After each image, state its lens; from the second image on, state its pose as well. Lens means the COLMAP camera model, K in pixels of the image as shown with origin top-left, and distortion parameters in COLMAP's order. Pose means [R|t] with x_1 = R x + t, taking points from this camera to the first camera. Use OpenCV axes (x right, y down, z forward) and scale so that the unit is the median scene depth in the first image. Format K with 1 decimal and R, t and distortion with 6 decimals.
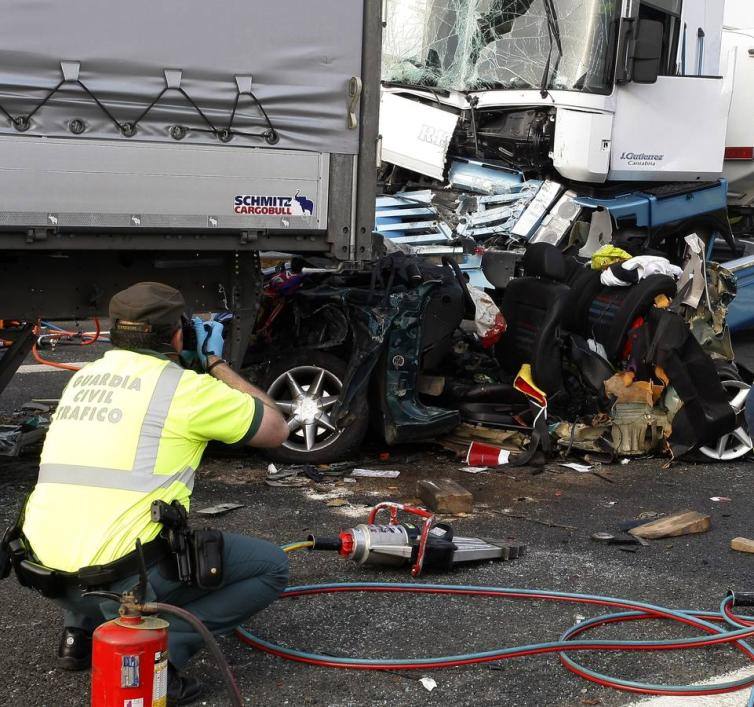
lens RADIAL K [[1253.7, 0, 377.0], [0, 1253.7, 353.5], [0, 0, 1]] dist [0.018504, -0.023382]
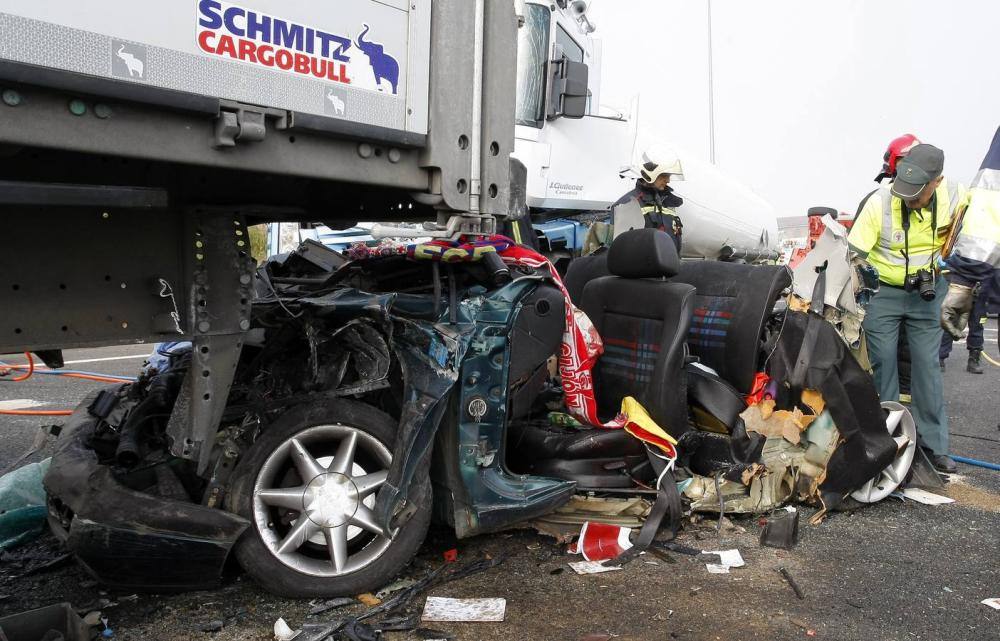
lens RADIAL K [[773.7, 0, 499.7], [0, 773.7, 338.9], [0, 0, 1]] dist [-0.053534, 0.003051]
pose [[0.959678, -0.038366, 0.278472, -0.075658], [0.044920, 0.998843, -0.017190, -0.020513], [-0.277490, 0.029006, 0.960290, 0.616618]]
